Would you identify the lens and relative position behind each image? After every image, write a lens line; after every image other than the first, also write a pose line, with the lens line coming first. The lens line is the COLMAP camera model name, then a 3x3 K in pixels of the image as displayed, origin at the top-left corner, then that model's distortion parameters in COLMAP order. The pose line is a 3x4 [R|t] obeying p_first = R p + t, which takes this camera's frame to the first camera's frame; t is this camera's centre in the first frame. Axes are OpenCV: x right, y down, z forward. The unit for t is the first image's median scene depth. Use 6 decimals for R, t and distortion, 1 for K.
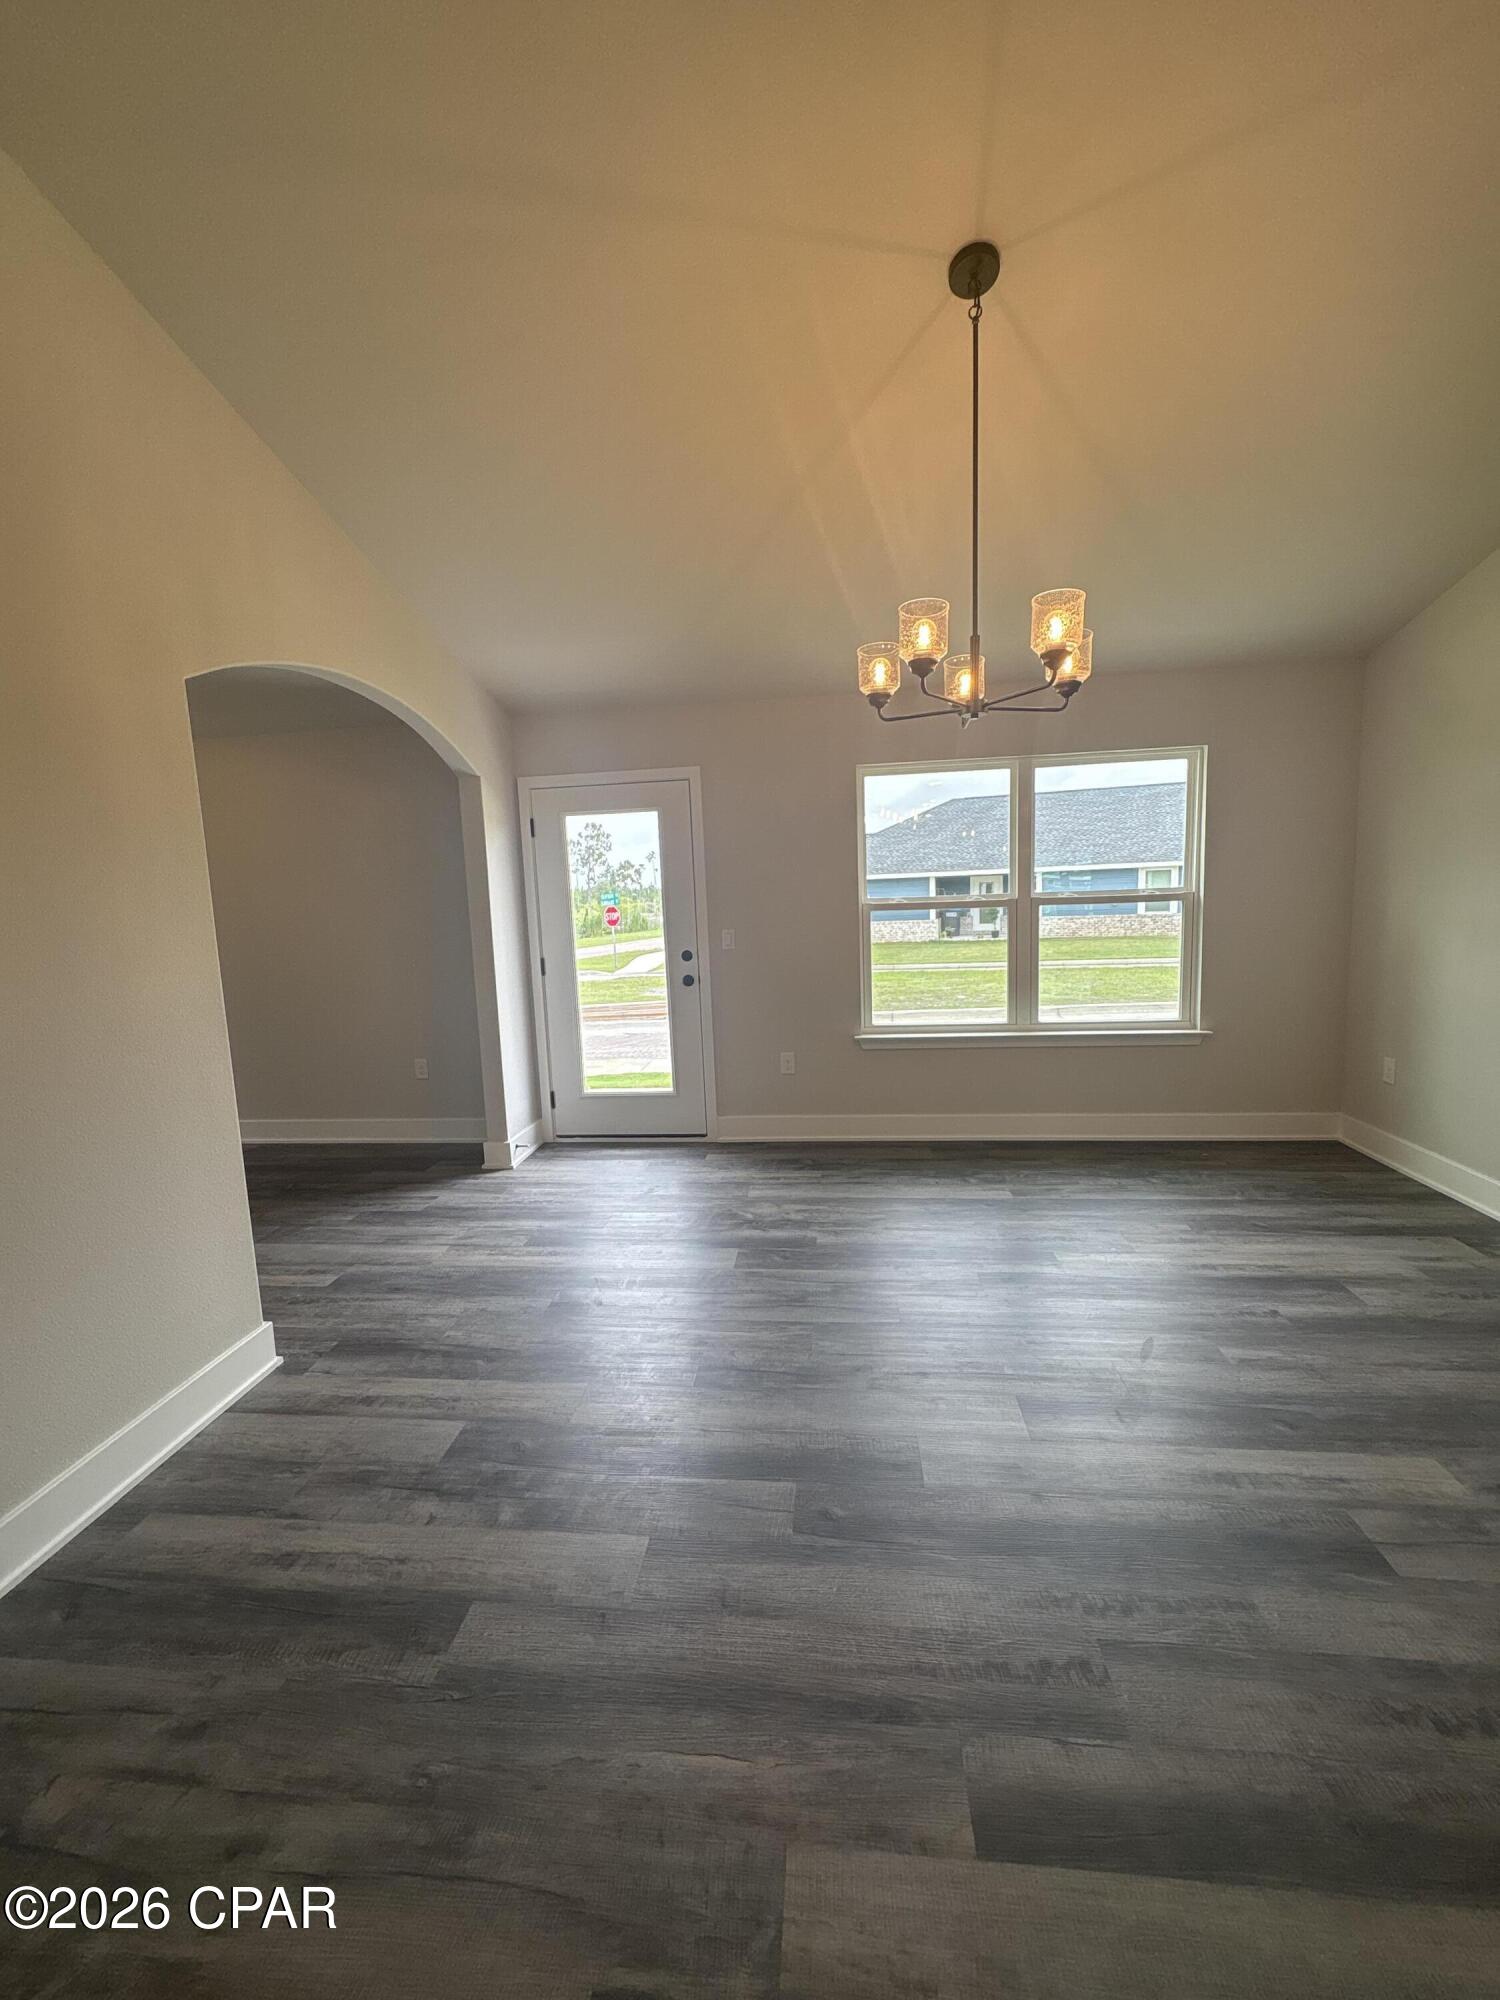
lens RADIAL K [[796.1, 0, 750.0], [0, 796.1, 1000.0], [0, 0, 1]] dist [0.000597, 0.000038]
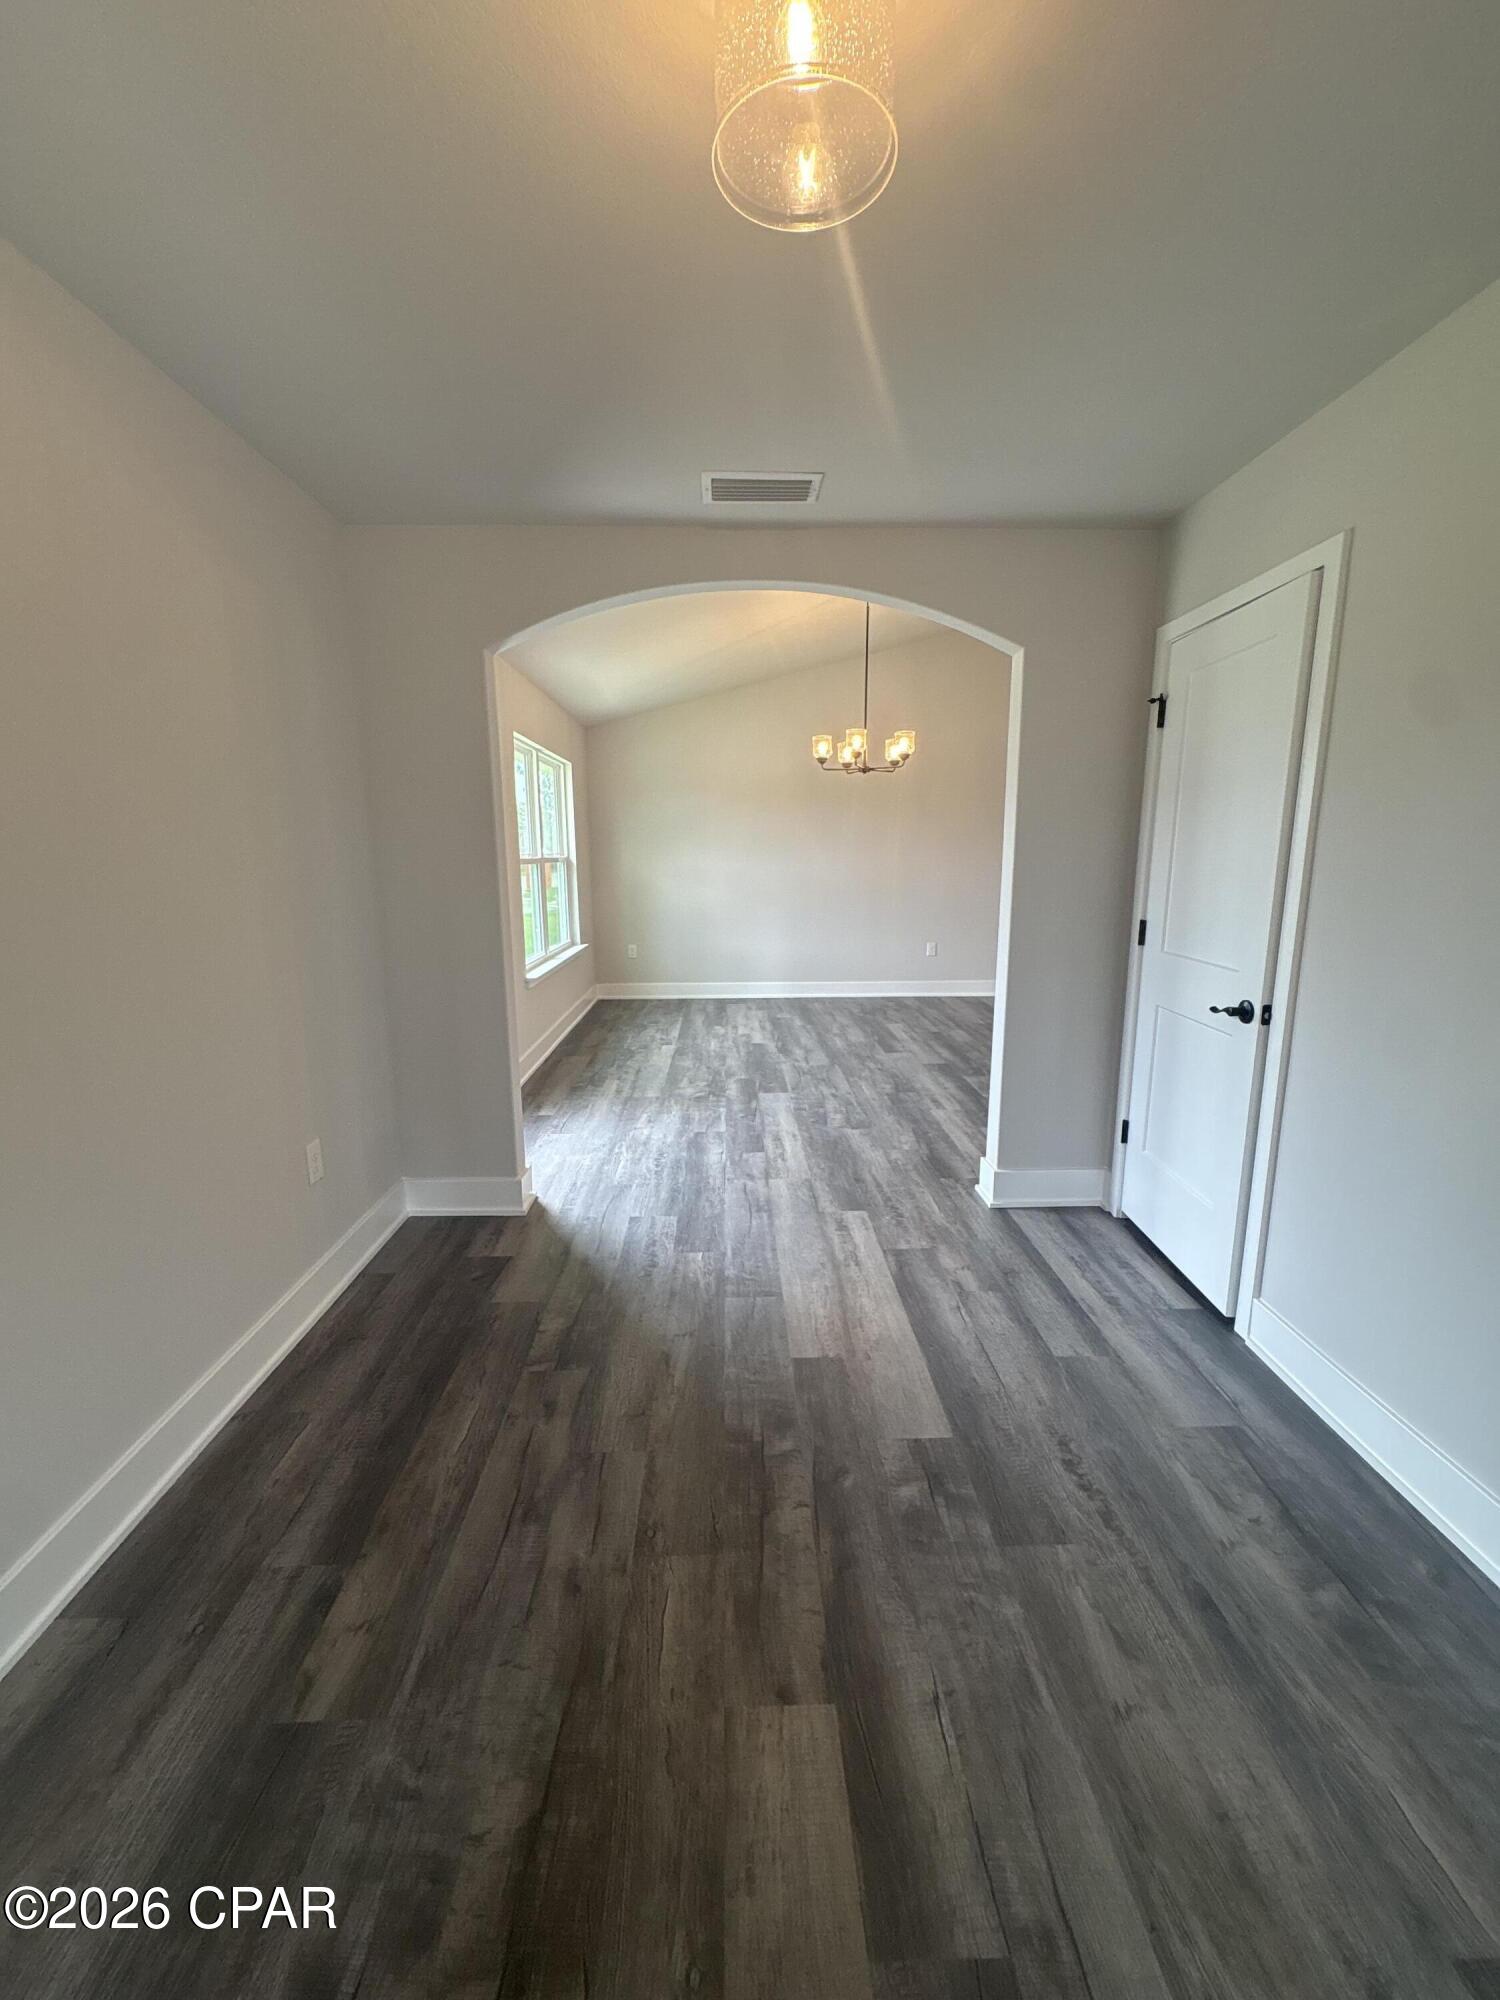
lens RADIAL K [[796.1, 0, 750.0], [0, 796.1, 1000.0], [0, 0, 1]] dist [0.000597, 0.000038]
pose [[-0.137131, -0.144393, 0.979972, -1.245731], [0.133130, 0.977656, 0.162681, -0.079057], [-0.981566, 0.152772, -0.114844, 1.028985]]
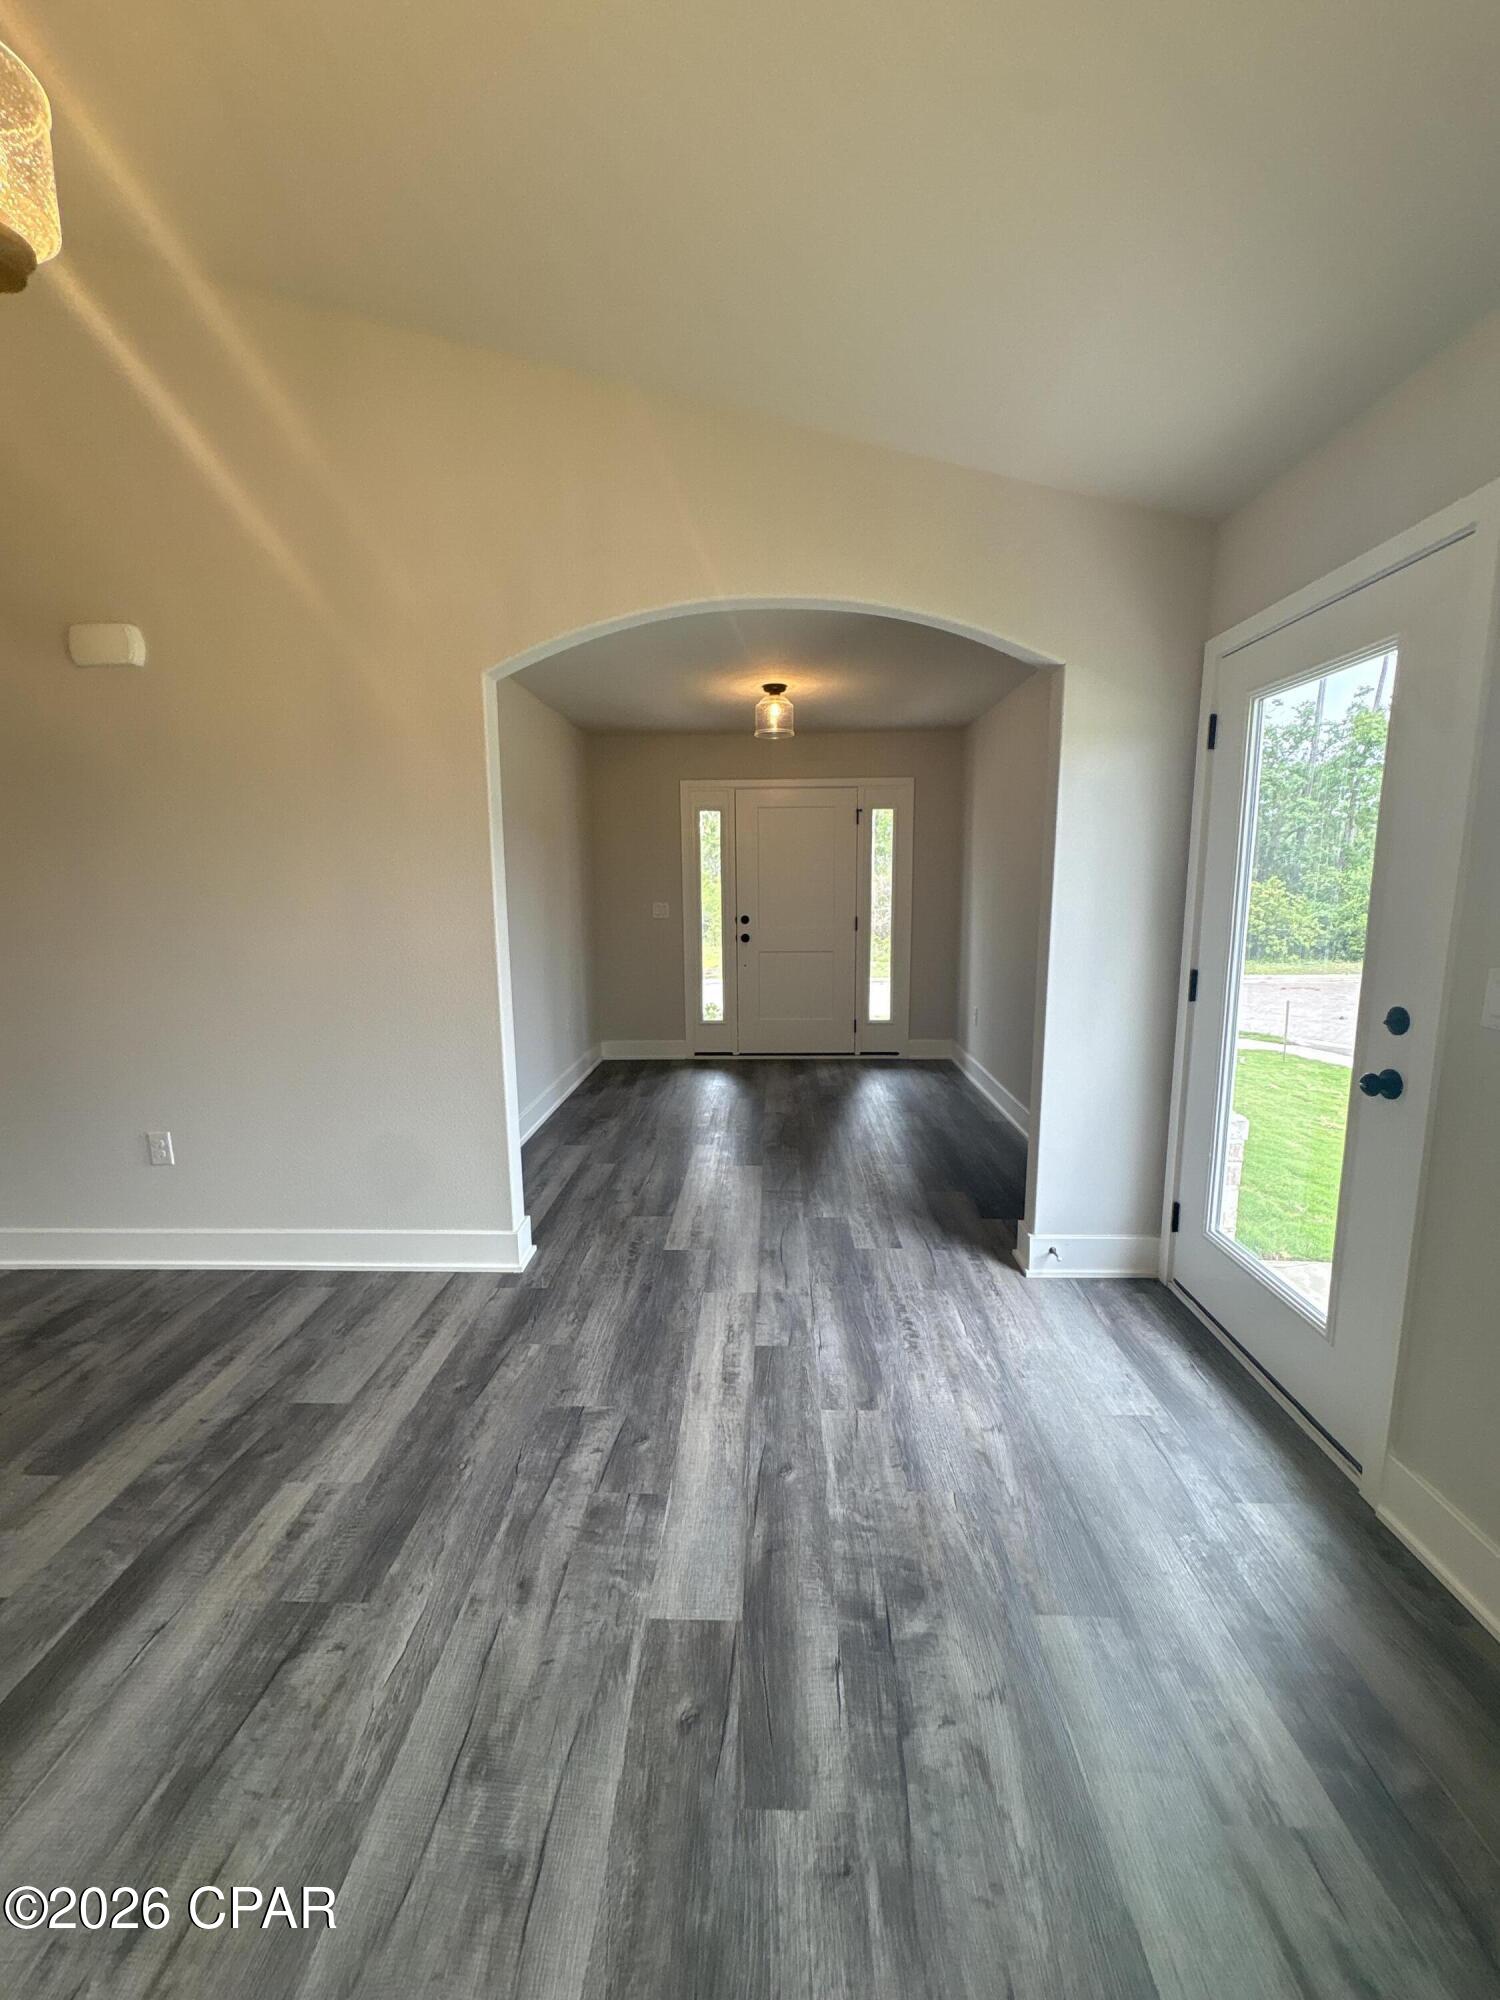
lens RADIAL K [[796.1, 0, 750.0], [0, 796.1, 1000.0], [0, 0, 1]] dist [0.000597, 0.000038]
pose [[0.077750, 0.190032, -0.978694, 0.340841], [-0.120134, 0.976299, 0.180023, -0.122311], [0.989708, 0.103578, 0.098737, 0.820651]]
